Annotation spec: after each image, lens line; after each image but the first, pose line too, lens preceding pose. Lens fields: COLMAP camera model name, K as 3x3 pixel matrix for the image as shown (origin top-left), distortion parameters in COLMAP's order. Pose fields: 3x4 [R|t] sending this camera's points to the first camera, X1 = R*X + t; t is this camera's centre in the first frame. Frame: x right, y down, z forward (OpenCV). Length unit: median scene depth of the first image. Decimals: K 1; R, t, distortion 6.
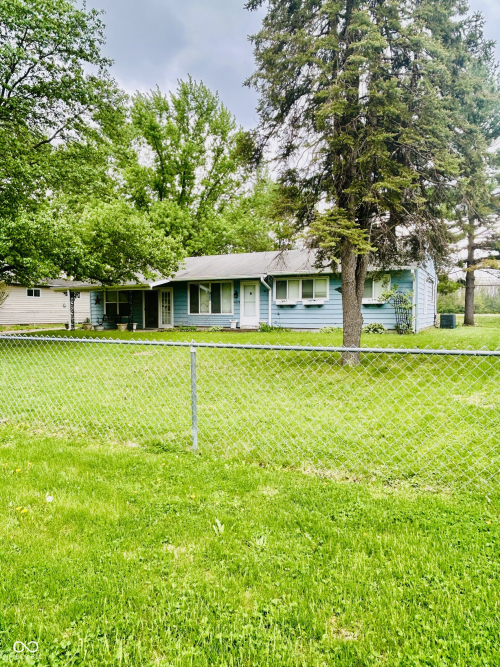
lens RADIAL K [[468.1, 0, 250.0], [0, 468.1, 333.5], [0, 0, 1]] dist [-0.006262, -0.000631]
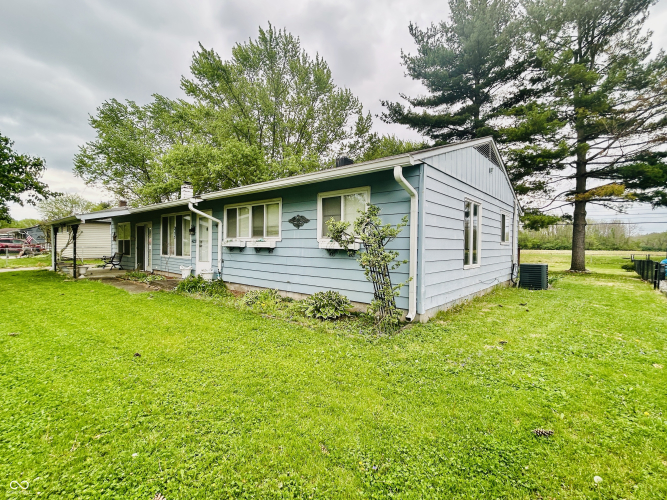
lens RADIAL K [[307.6, 0, 333.5], [0, 307.6, 250.0], [0, 0, 1]] dist [0.001065, 0.000118]
pose [[0.970686, 0.017092, -0.239741, 0.293623], [-0.023787, 0.999403, -0.025059, -0.047576], [0.239169, 0.030027, 0.970513, 0.603407]]
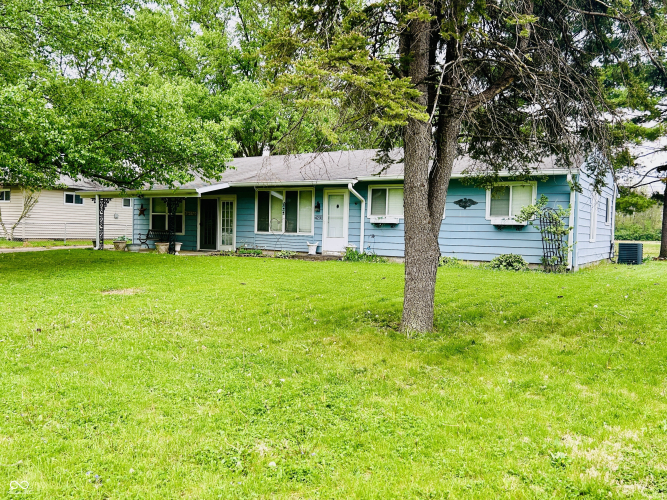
lens RADIAL K [[571.1, 0, 333.5], [0, 571.1, 250.0], [0, 0, 1]] dist [0.037442, -0.001259]
pose [[0.994860, 0.030837, -0.096451, 0.081612], [-0.031768, 0.999462, -0.008131, -0.011094], [0.096148, 0.011153, 0.995305, 0.135033]]
